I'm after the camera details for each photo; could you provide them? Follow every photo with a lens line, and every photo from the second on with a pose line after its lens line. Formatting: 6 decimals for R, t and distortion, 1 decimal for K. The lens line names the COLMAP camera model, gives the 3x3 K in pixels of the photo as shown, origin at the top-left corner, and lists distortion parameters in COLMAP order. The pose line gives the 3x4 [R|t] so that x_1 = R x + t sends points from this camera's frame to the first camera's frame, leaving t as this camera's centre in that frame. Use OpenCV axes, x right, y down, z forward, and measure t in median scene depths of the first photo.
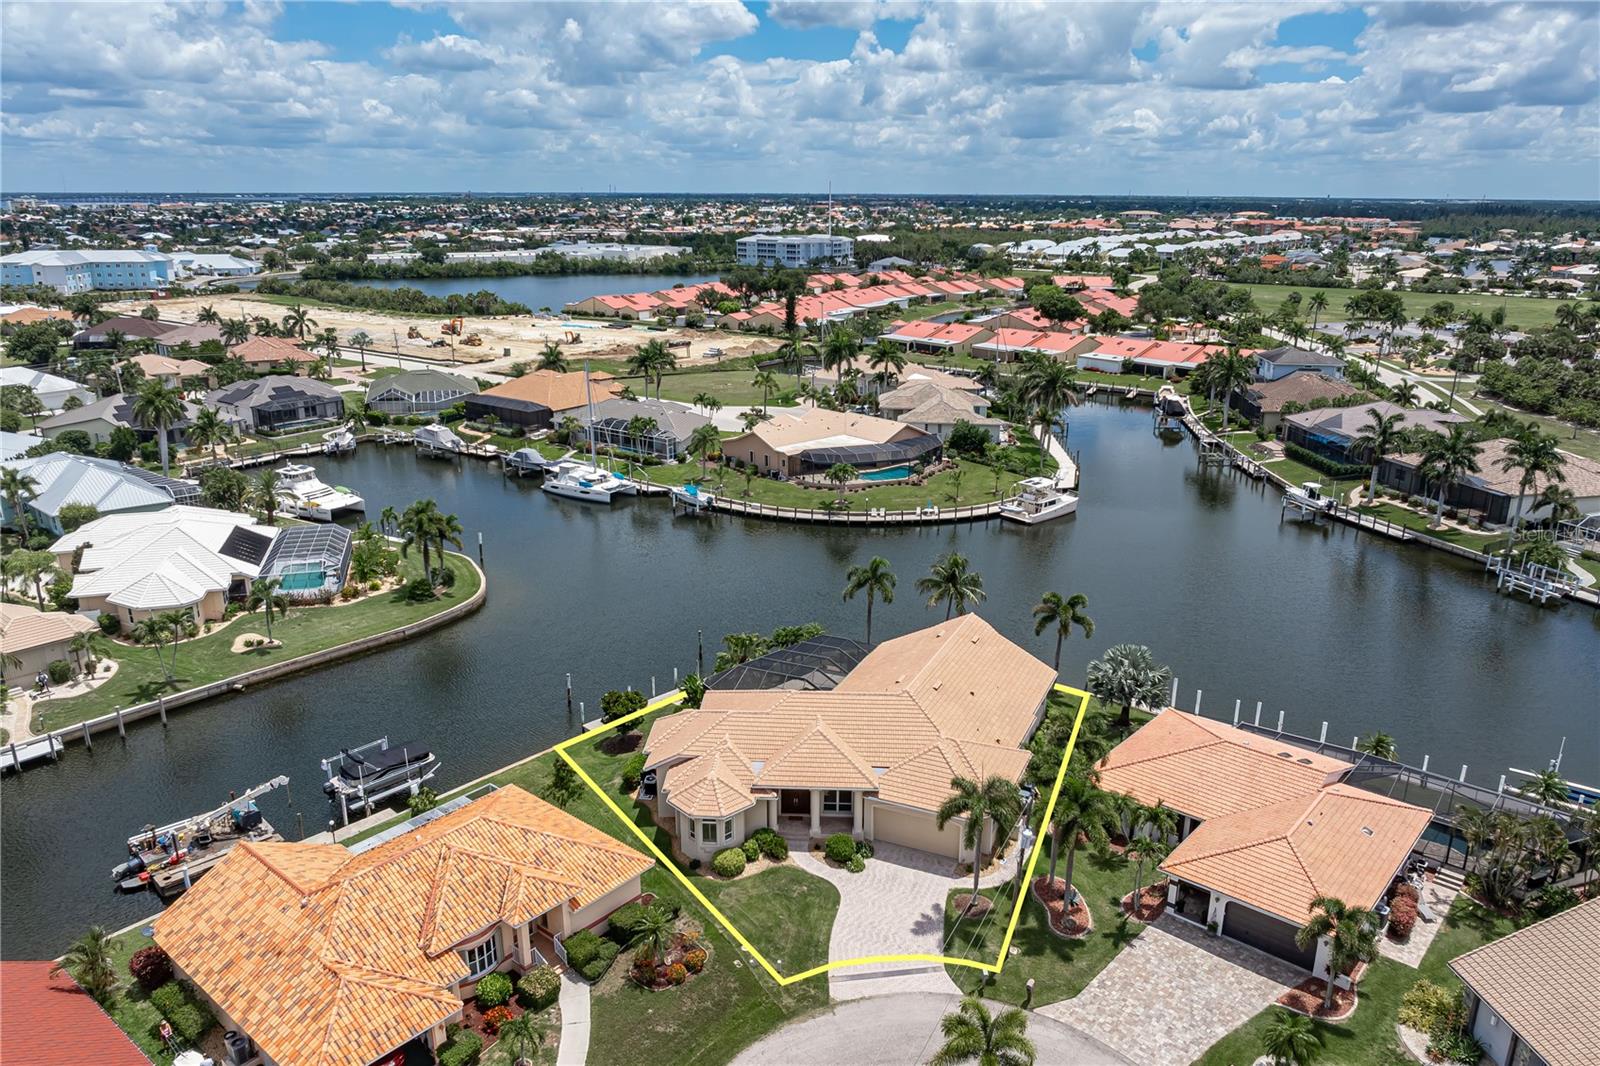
lens RADIAL K [[1122.2, 0, 800.0], [0, 1122.2, 533.0], [0, 0, 1]] dist [-0.036580, 0.024456]
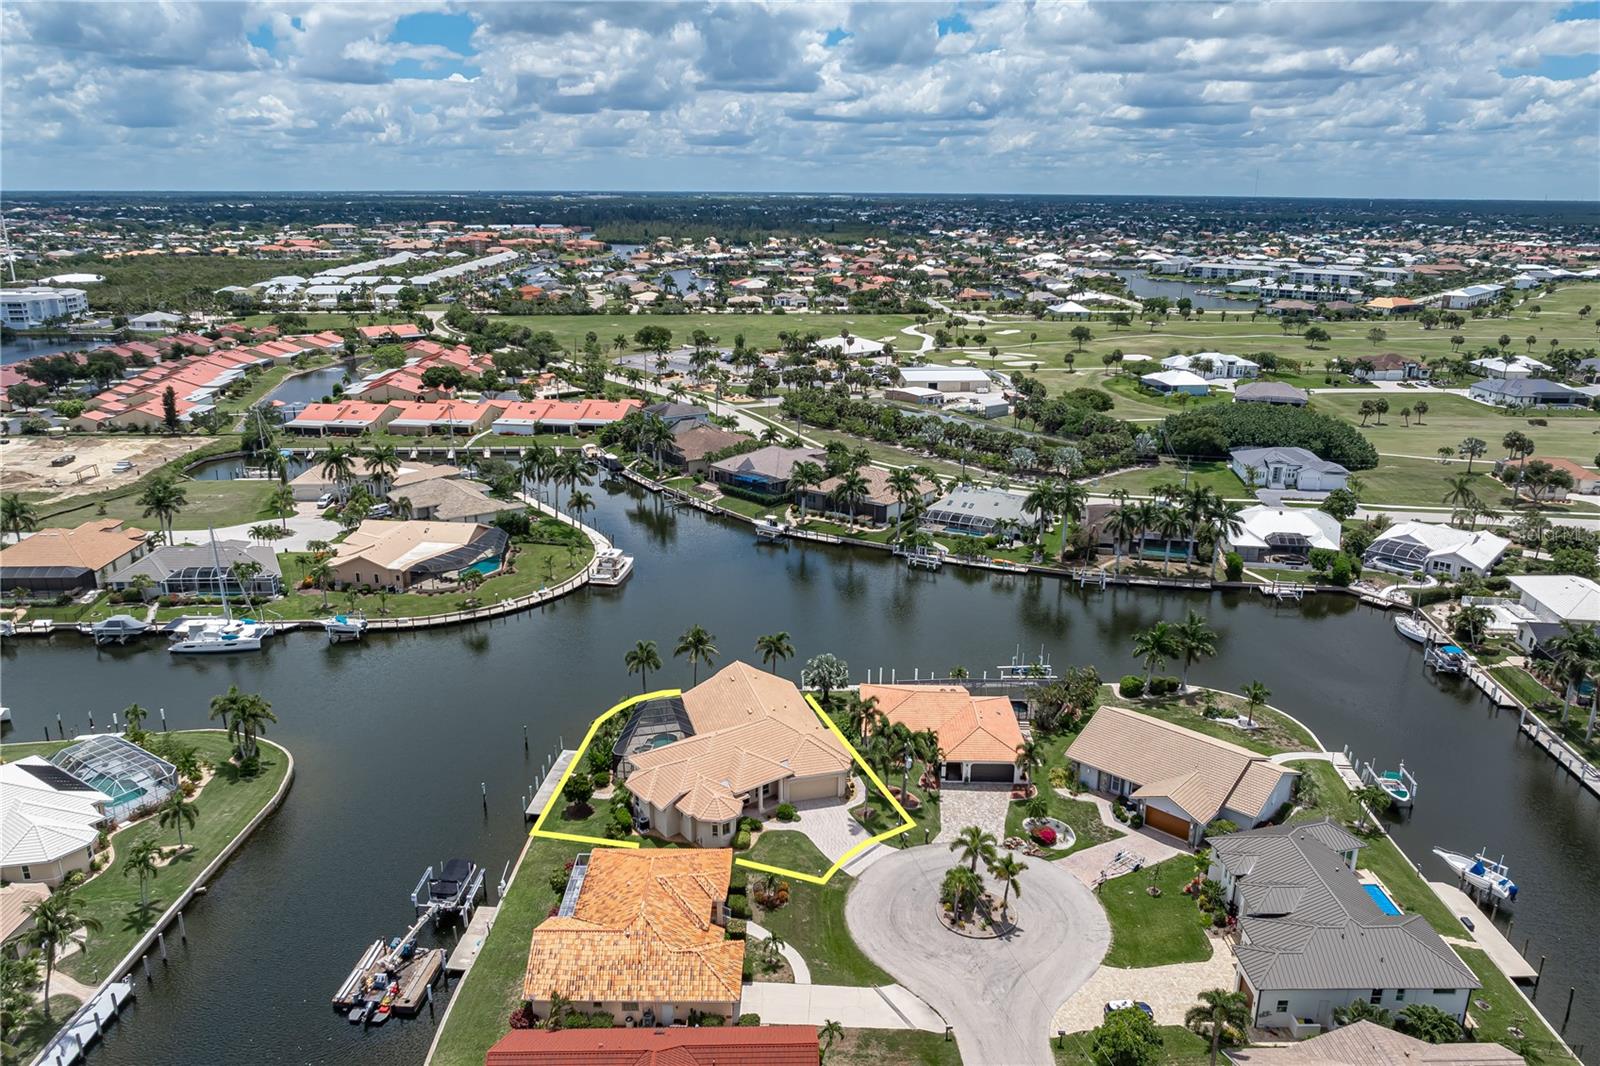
lens RADIAL K [[1122.2, 0, 800.0], [0, 1122.2, 533.0], [0, 0, 1]] dist [-0.036580, 0.024456]
pose [[0.764638, -0.188755, 0.616198, -0.653849], [0.185369, 0.980157, 0.070220, -0.181976], [-0.617225, 0.060531, 0.784454, -0.282884]]
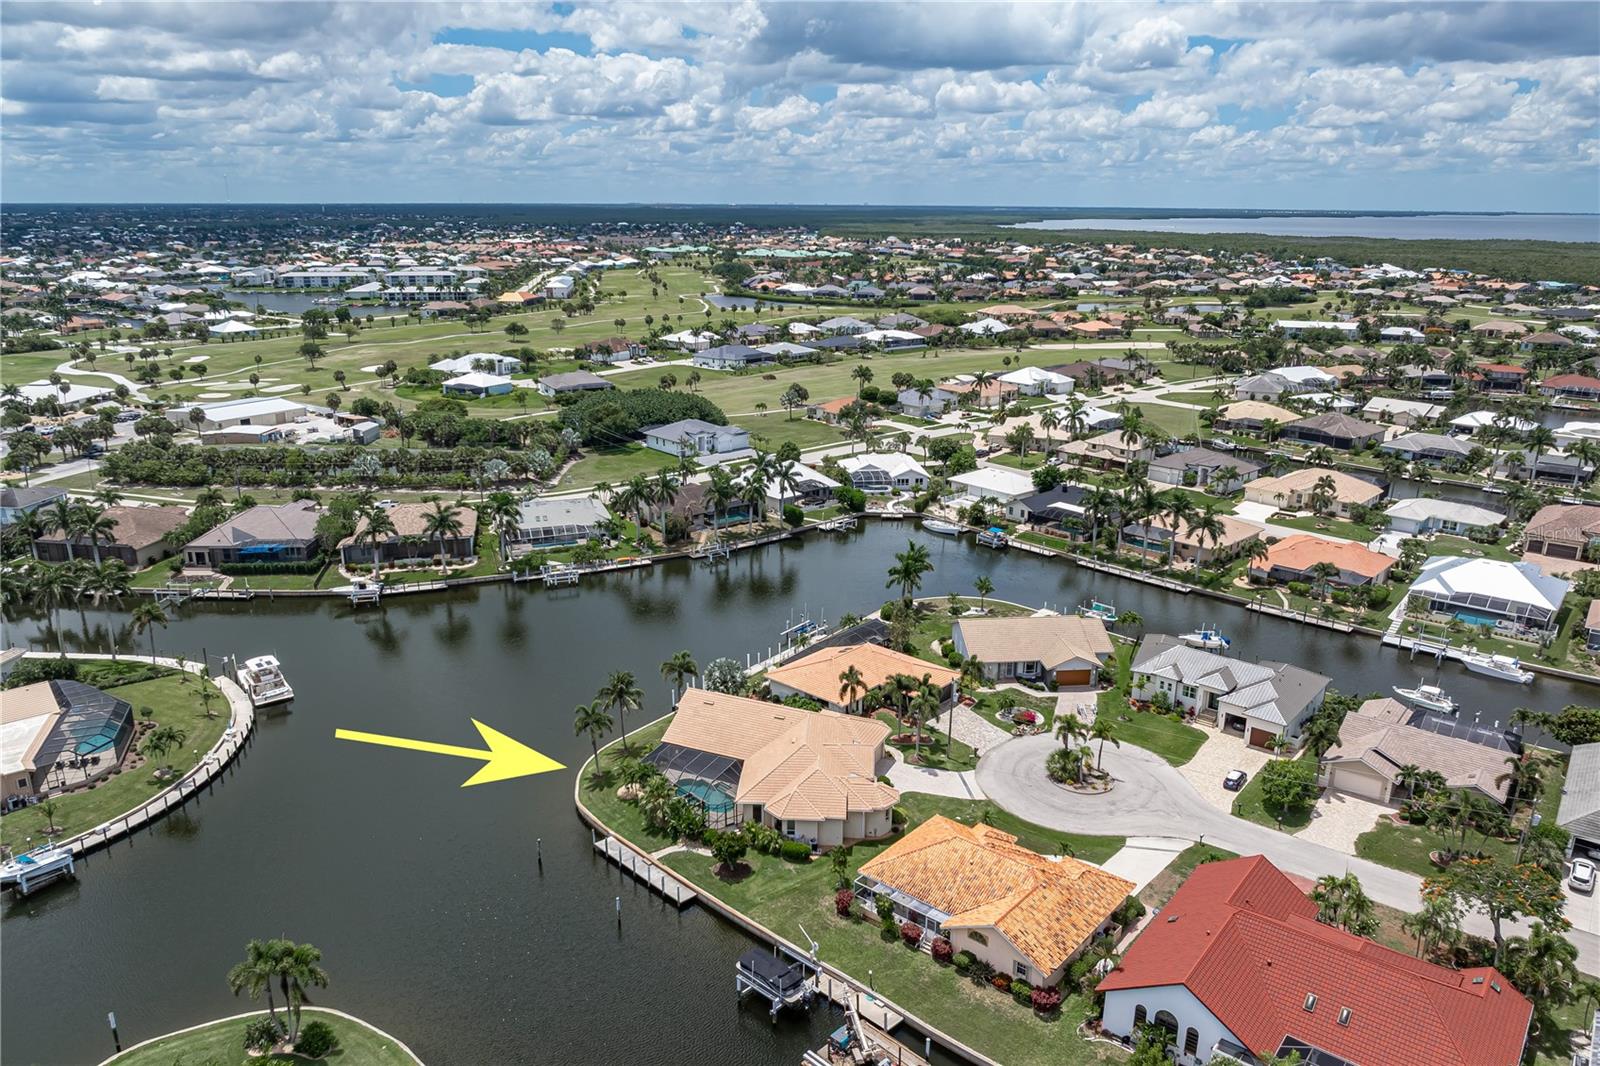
lens RADIAL K [[1110.8, 0, 800.9], [0, 1110.8, 569.6], [0, 0, 1]] dist [-0.006920, -0.002297]
pose [[0.004840, -0.317661, 0.948192, -1.111872], [0.287097, 0.908726, 0.302974, -0.442746], [-0.957889, 0.270757, 0.095598, 0.600397]]
